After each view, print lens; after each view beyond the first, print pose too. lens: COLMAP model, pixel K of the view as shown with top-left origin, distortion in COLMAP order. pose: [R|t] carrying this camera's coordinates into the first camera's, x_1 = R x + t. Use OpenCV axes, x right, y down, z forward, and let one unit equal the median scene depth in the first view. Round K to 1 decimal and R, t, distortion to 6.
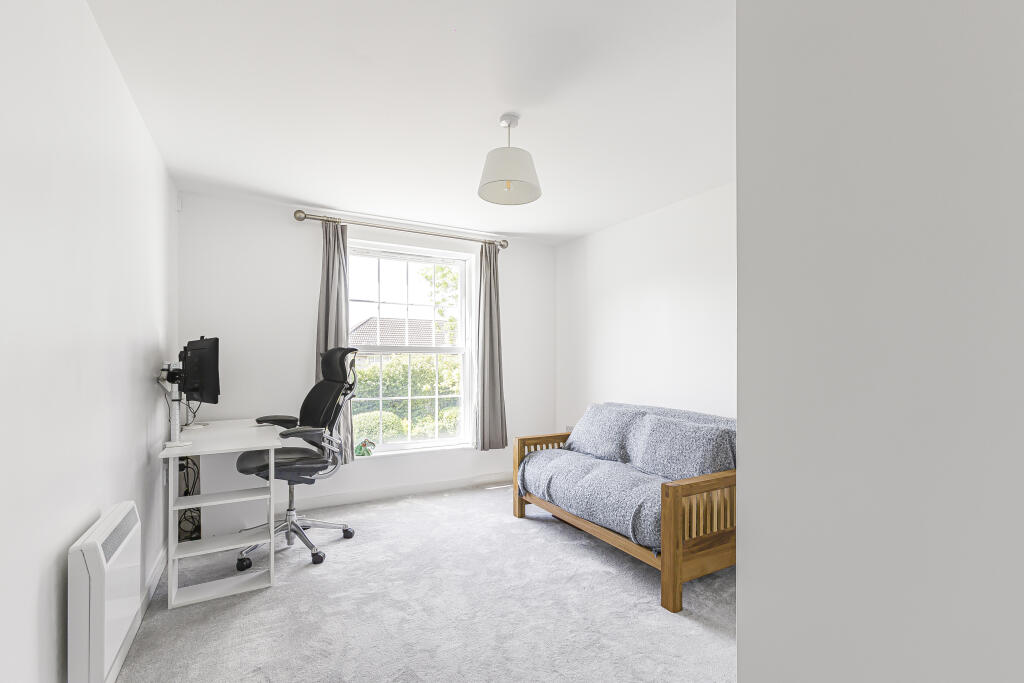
lens RADIAL K [[464.1, 0, 528.7], [0, 464.1, 370.3], [0, 0, 1]] dist [0.011275, 0.001552]
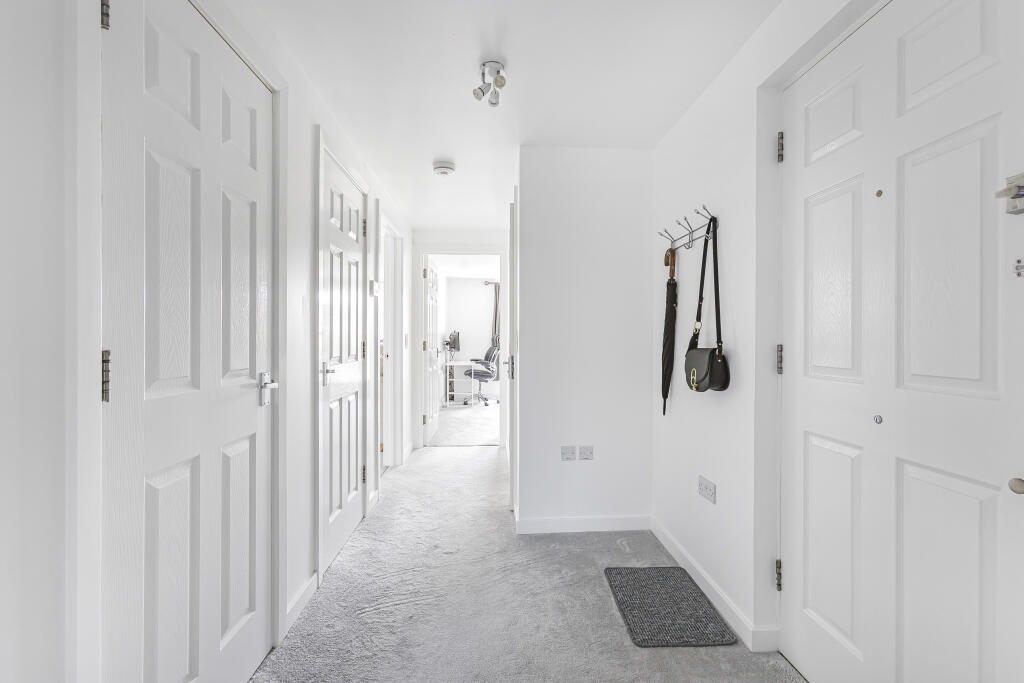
lens RADIAL K [[464.1, 0, 511.3], [0, 464.1, 340.6], [0, 0, 1]] dist [0.011275, 0.001552]
pose [[0.874153, 0.005040, -0.485624, 1.081771], [-0.004987, 0.999987, 0.001402, -0.015812], [0.485625, 0.001196, 0.874167, -1.457921]]
